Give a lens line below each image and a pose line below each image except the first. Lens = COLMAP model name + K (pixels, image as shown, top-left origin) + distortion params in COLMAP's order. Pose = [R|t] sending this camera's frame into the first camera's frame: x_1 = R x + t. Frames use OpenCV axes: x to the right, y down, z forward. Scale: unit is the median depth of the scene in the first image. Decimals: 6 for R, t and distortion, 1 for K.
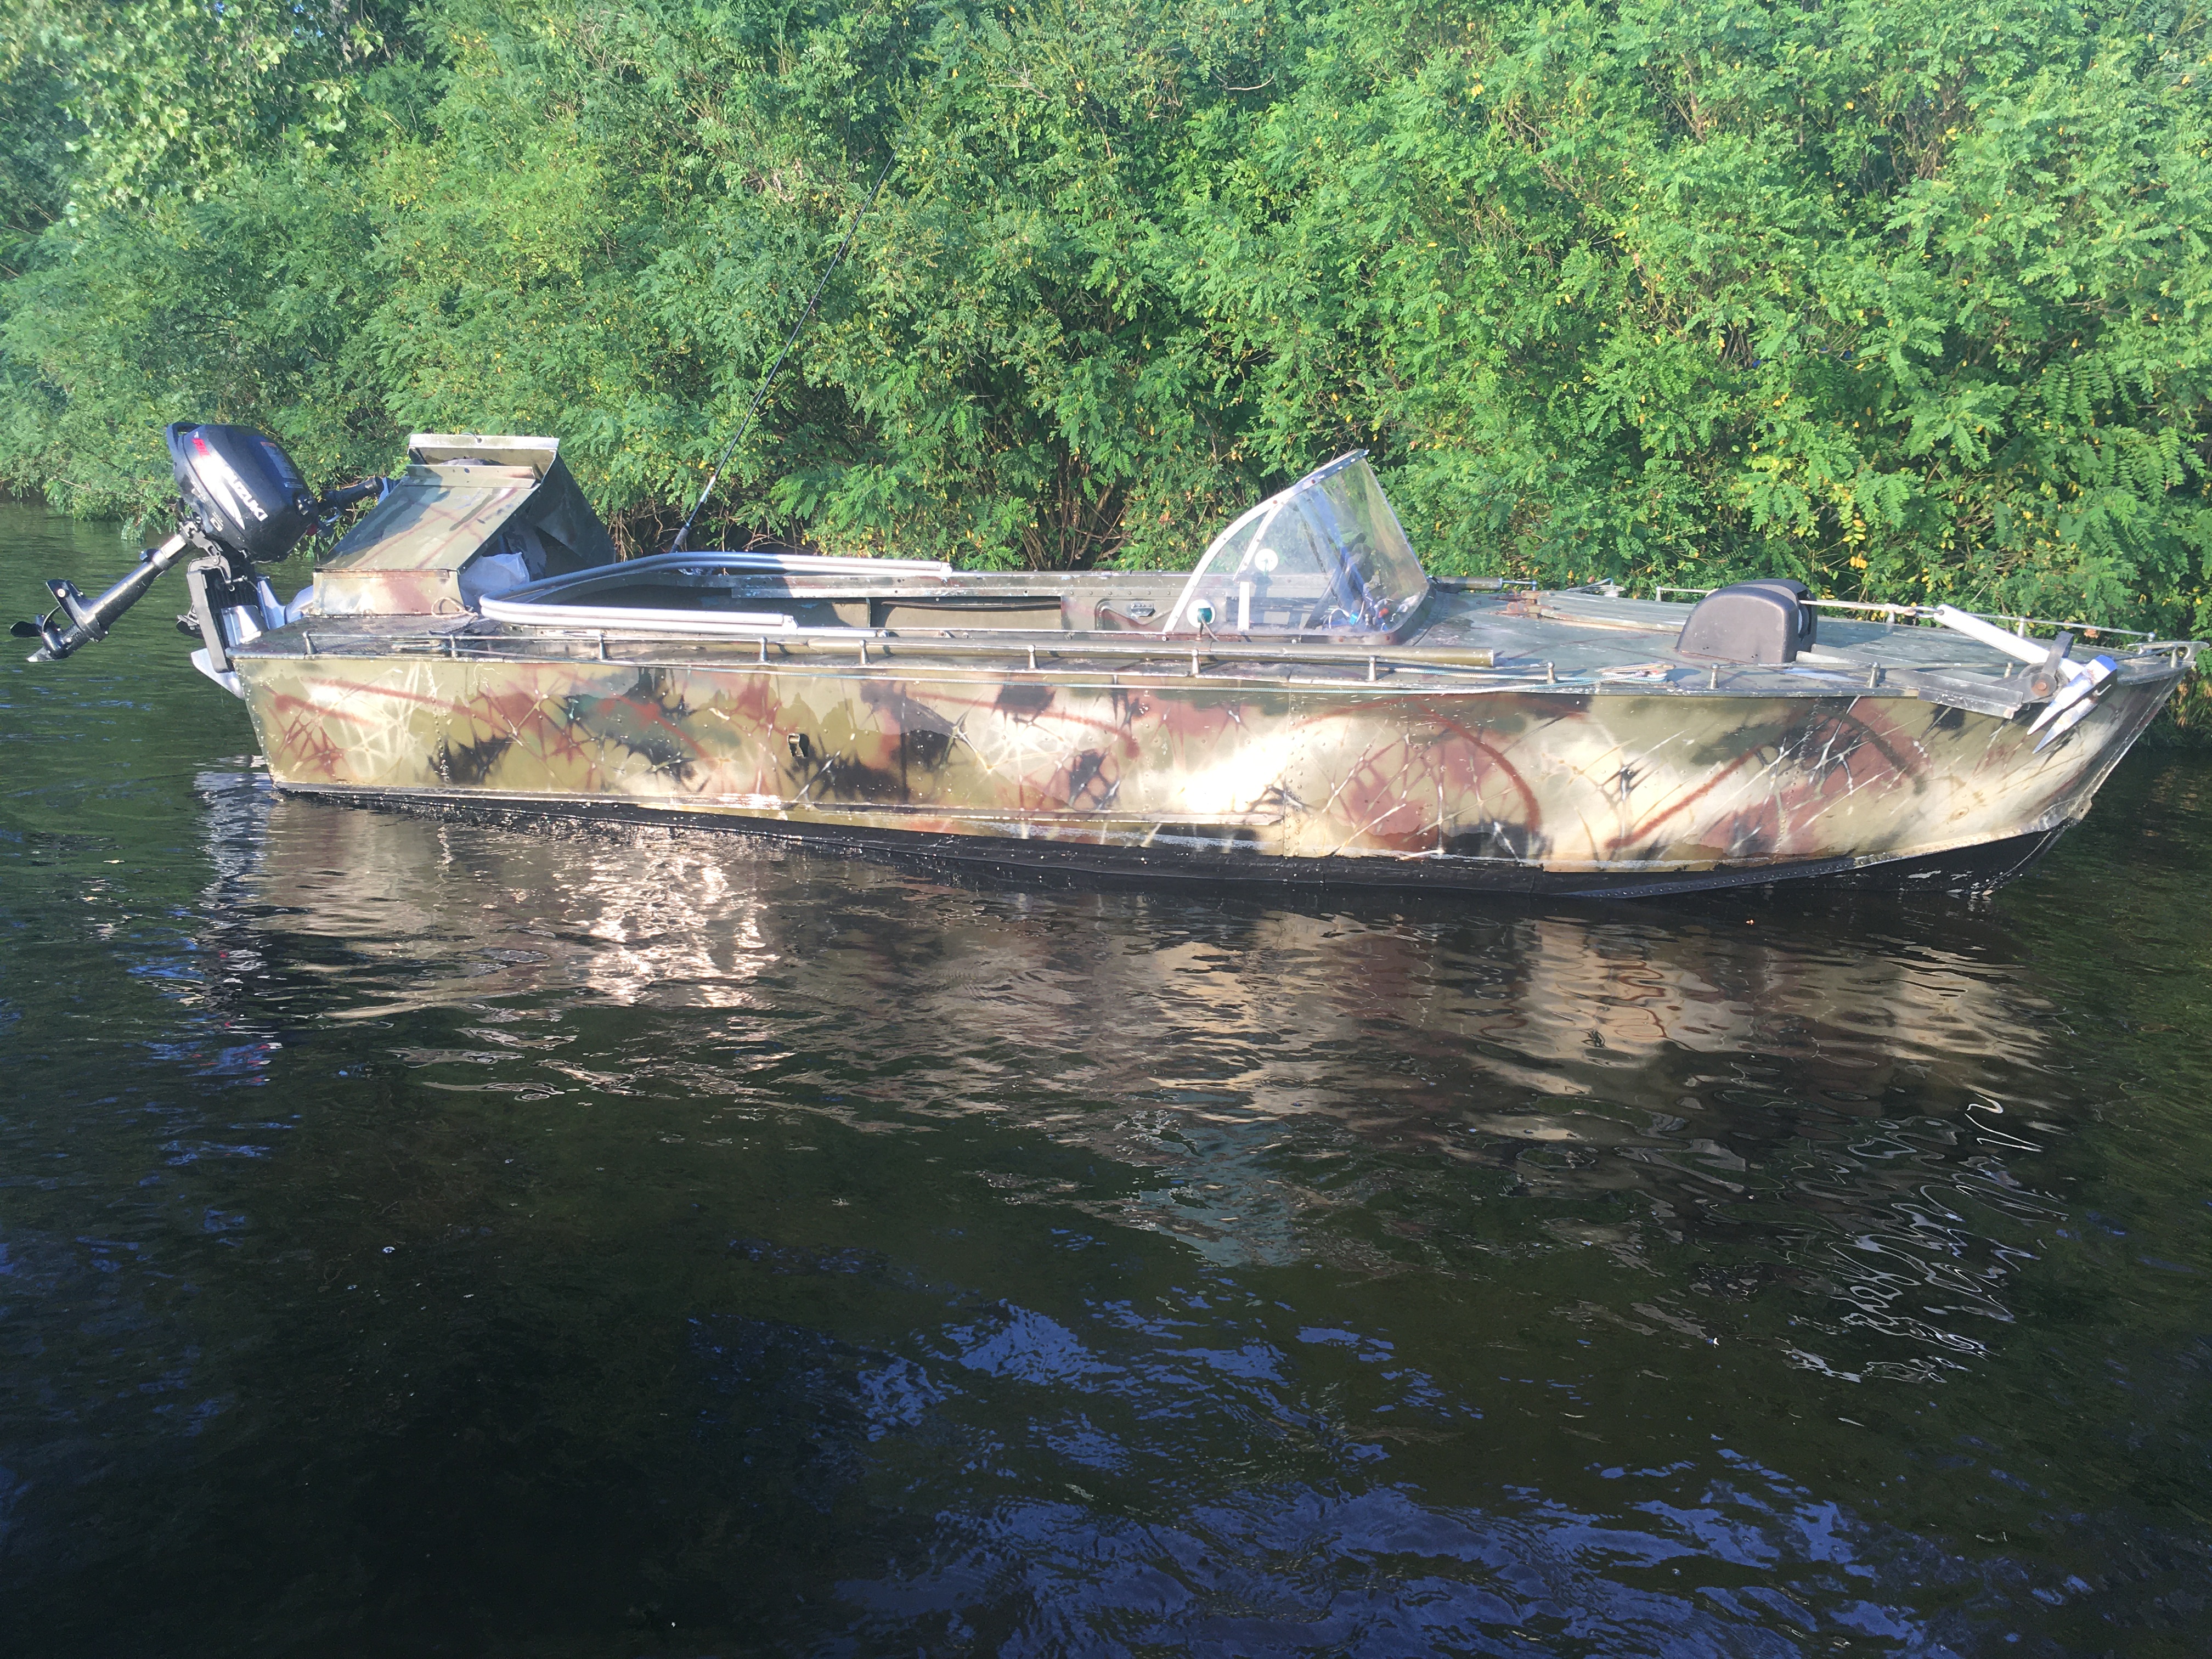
lens RADIAL K [[1924.7, 0, 1106.0], [0, 1924.7, 829.5], [0, 0, 1]] dist [0.004199, -0.004314]
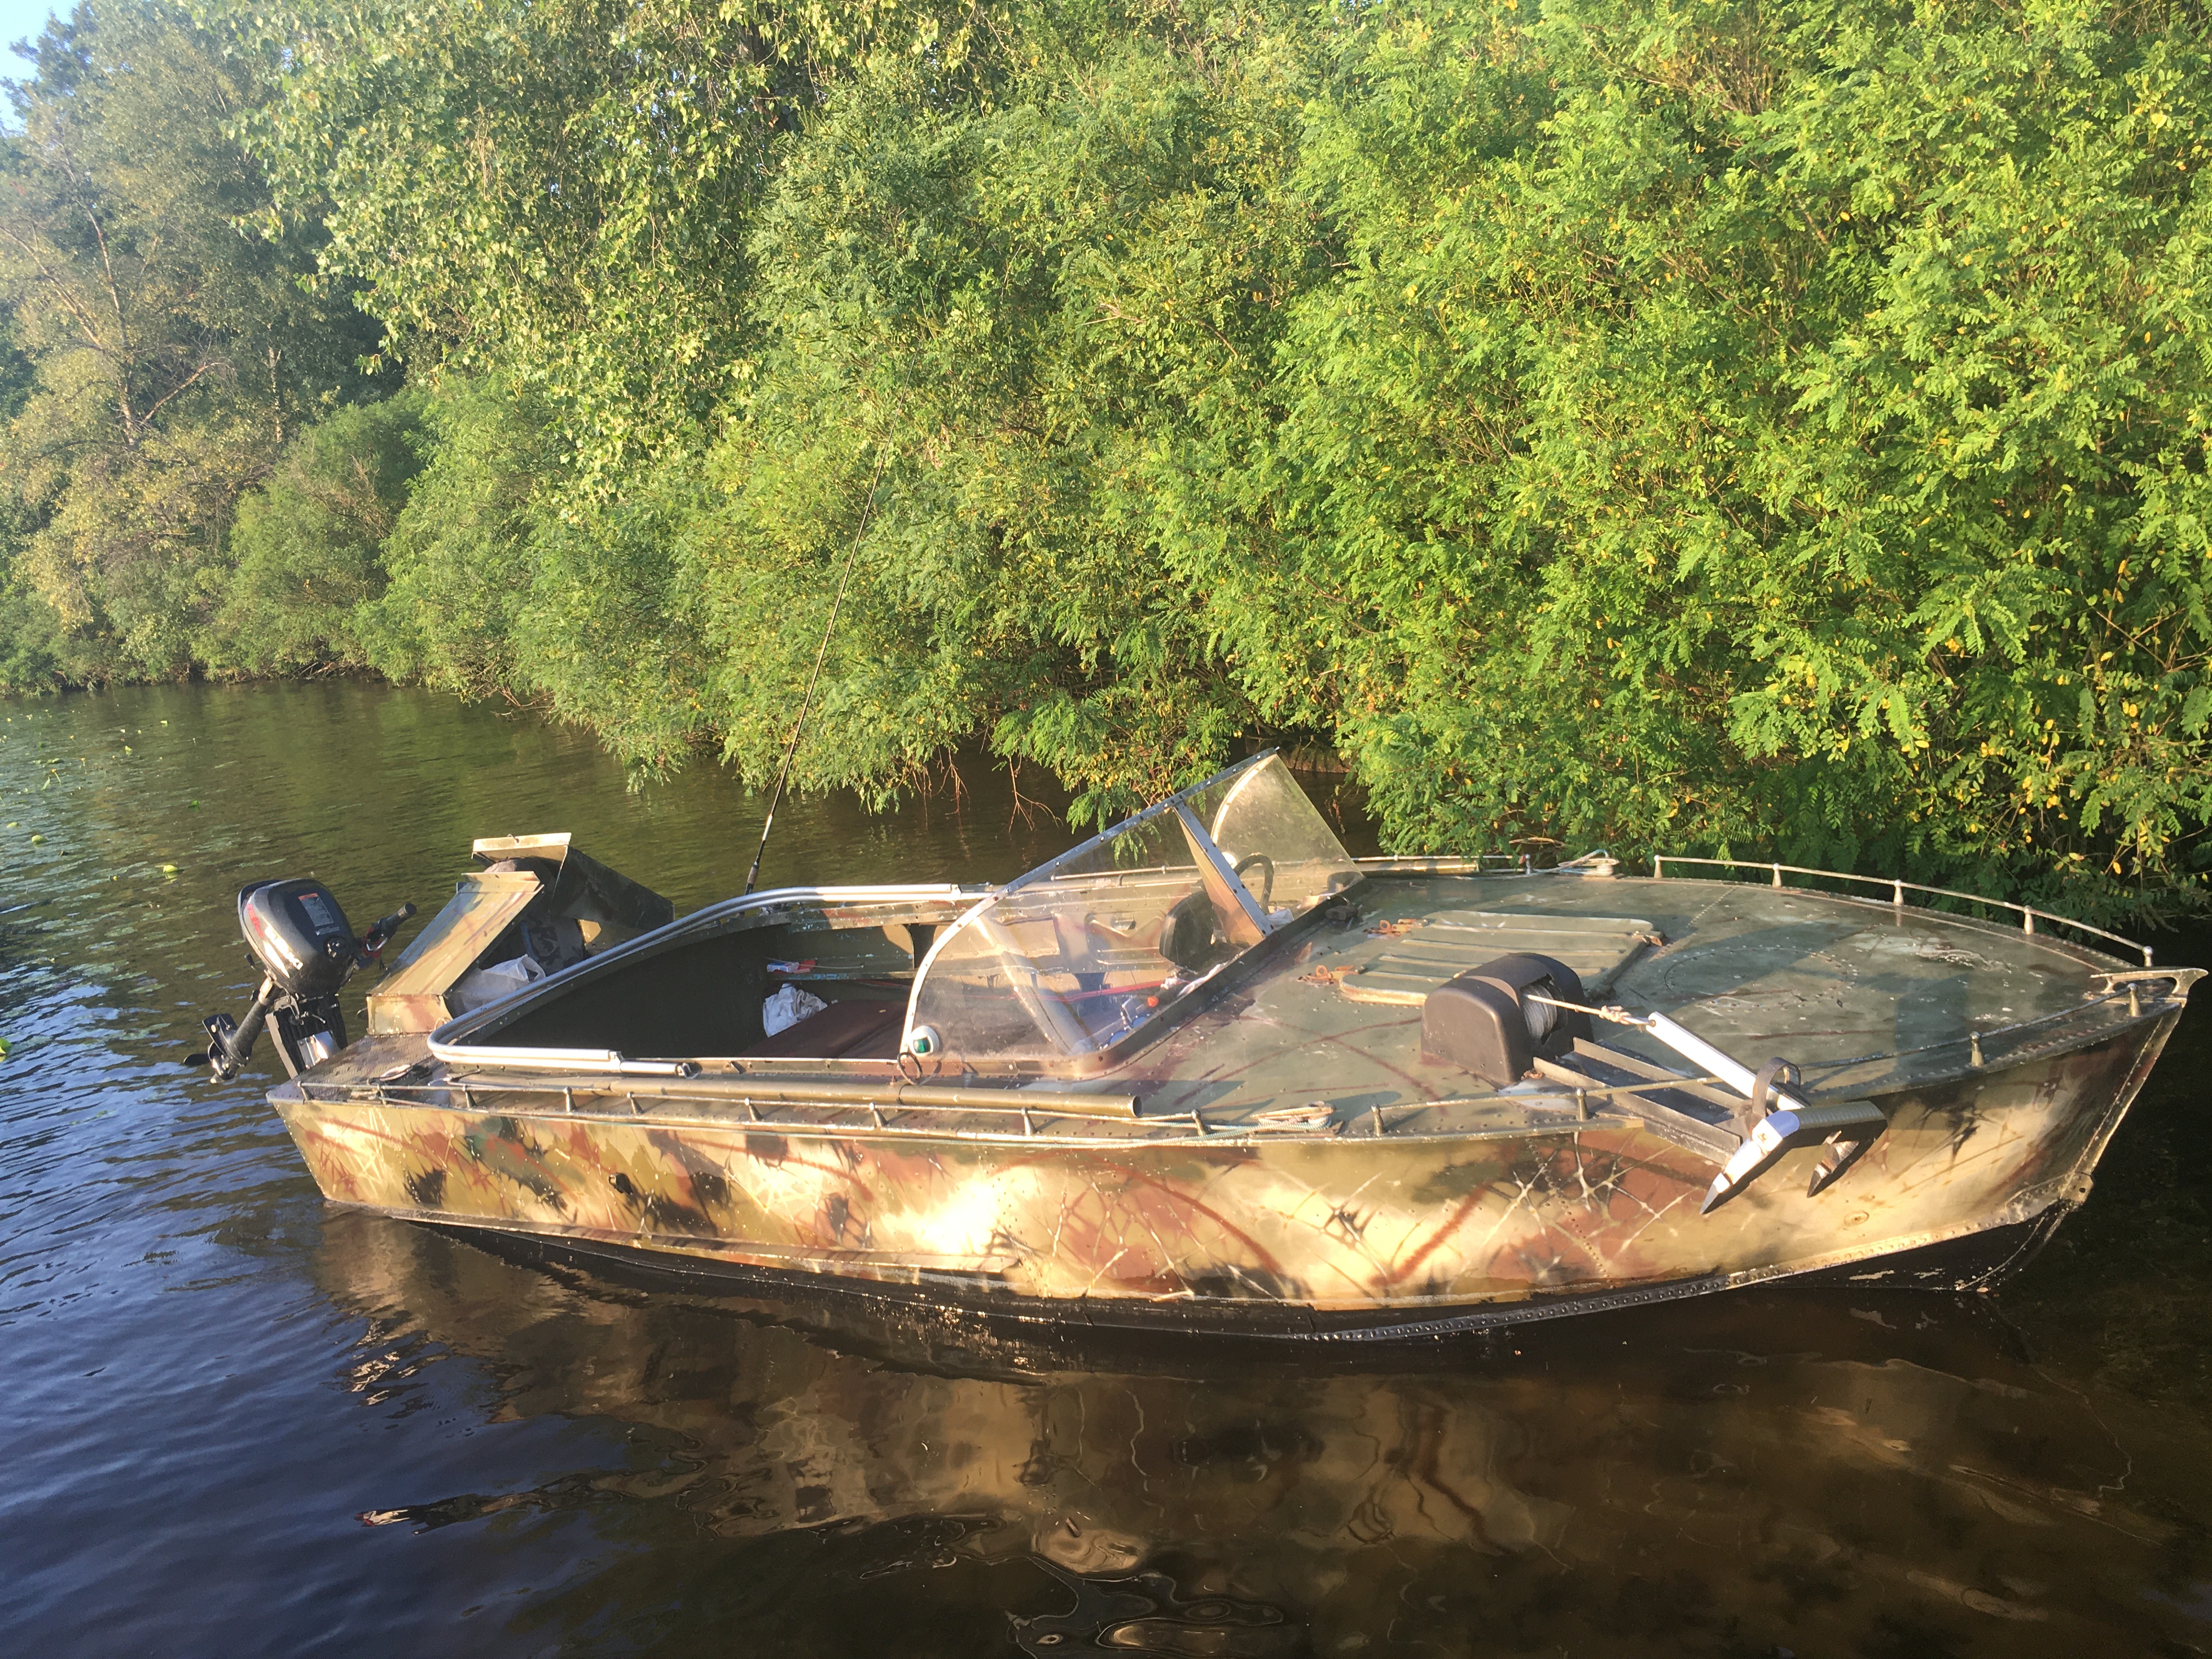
lens RADIAL K [[1924.7, 0, 1106.0], [0, 1924.7, 829.5], [0, 0, 1]] dist [0.004199, -0.004314]
pose [[0.897853, -0.108637, -0.426683, 0.533855], [0.112416, 0.993526, -0.016408, -0.187437], [0.425703, -0.033234, 0.904252, 0.195267]]
